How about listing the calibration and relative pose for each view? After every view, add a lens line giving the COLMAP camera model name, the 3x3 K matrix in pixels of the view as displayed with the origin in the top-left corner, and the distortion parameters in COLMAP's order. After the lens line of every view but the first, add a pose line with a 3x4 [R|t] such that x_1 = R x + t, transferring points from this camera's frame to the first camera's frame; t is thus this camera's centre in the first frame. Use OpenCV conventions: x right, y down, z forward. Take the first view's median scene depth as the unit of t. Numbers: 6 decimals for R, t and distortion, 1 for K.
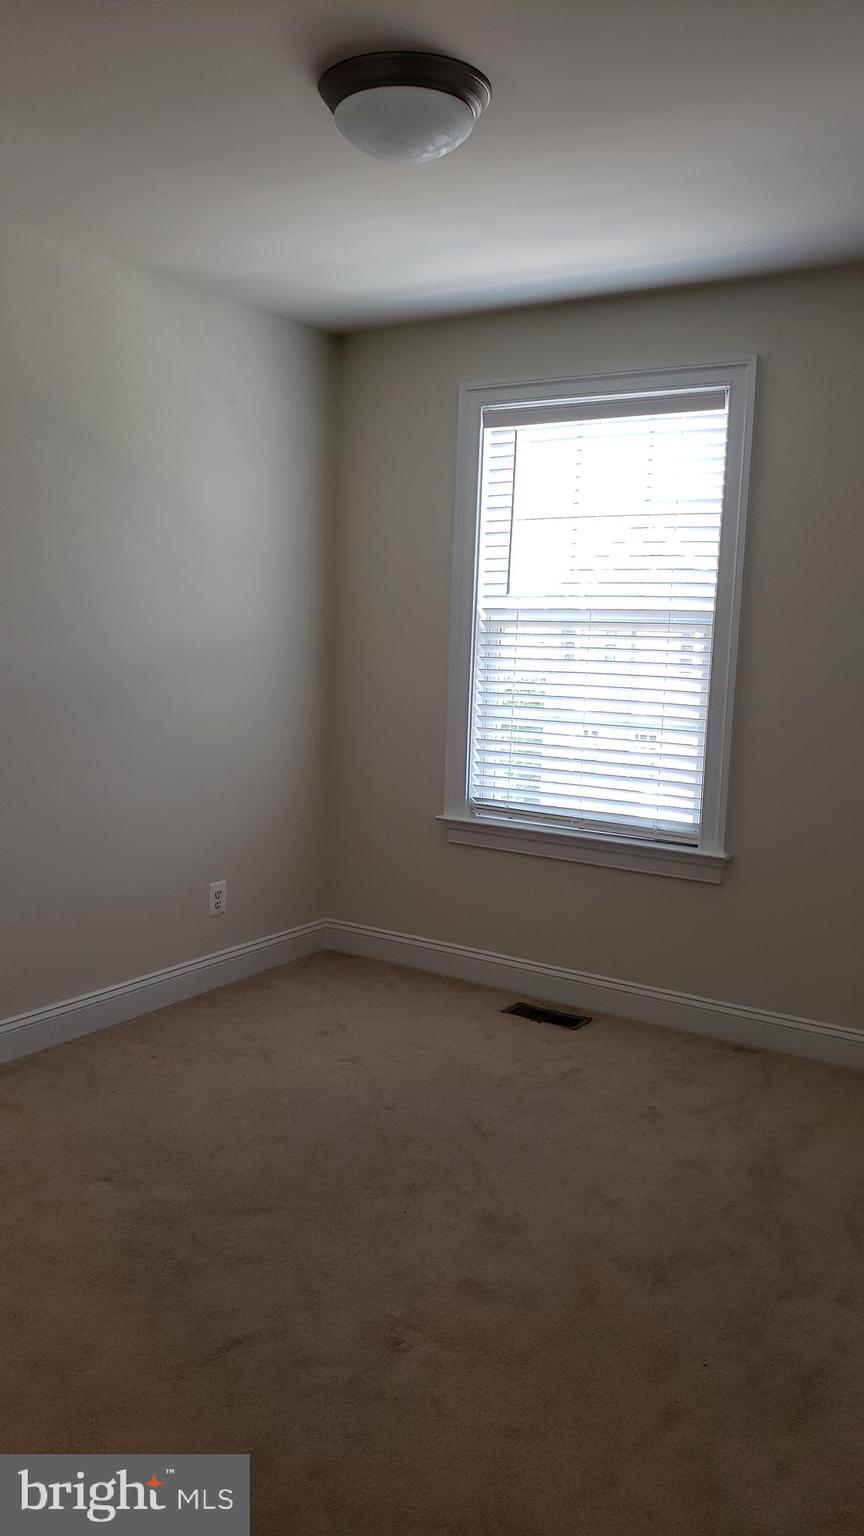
lens RADIAL K [[1234.9, 0, 437.5], [0, 1234.9, 756.7], [0, 0, 1]] dist [0.044265, -0.058234]
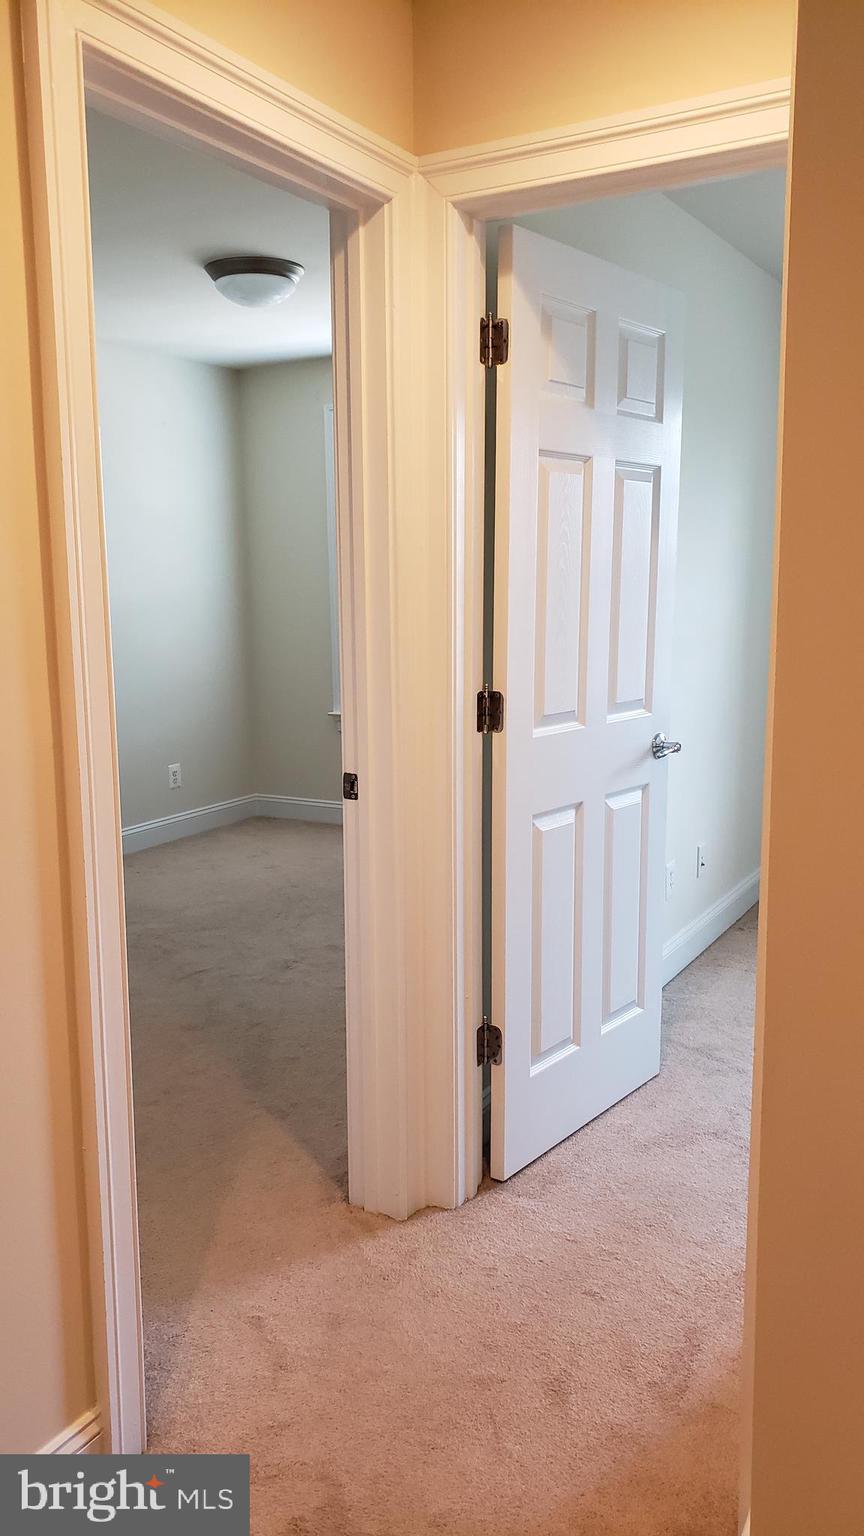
lens RADIAL K [[1234.9, 0, 428.3], [0, 1234.9, 772.9], [0, 0, 1]] dist [0.044265, -0.058234]
pose [[0.998447, -0.047137, 0.029705, 0.080208], [0.045555, 0.997615, 0.051851, 0.062044], [-0.032079, -0.050417, 0.998213, -0.485521]]
